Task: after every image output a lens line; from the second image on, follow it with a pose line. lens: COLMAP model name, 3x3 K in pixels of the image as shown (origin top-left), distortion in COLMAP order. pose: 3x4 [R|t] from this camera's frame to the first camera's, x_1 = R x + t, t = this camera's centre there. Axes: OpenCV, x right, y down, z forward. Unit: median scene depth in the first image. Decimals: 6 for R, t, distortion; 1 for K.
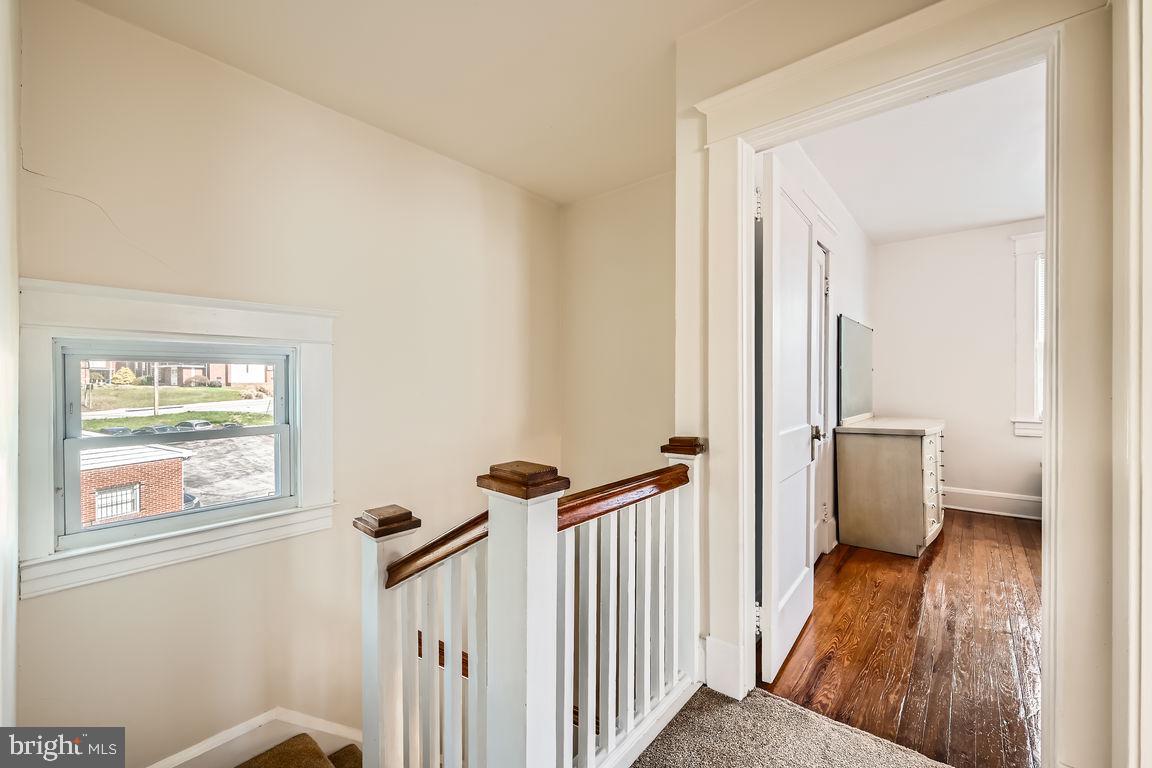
lens RADIAL K [[461.0, 0, 575.8], [0, 461.0, 385.7], [0, 0, 1]] dist [-0.002125, 0.000522]
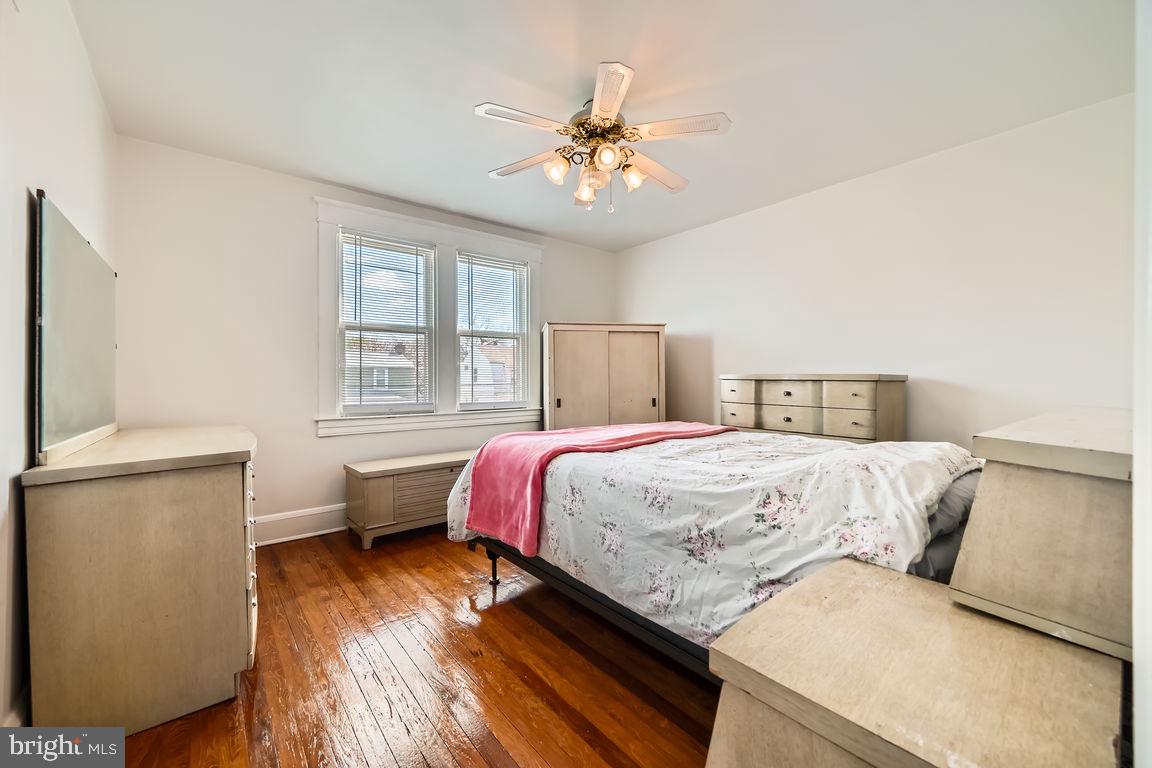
lens RADIAL K [[461.0, 0, 573.0], [0, 461.0, 383.3], [0, 0, 1]] dist [-0.002125, 0.000522]
pose [[0.189253, 0.003496, 0.981922, 0.269853], [0.004185, 0.999982, -0.004367, 0.020040], [-0.981919, 0.004936, 0.189235, 0.469275]]
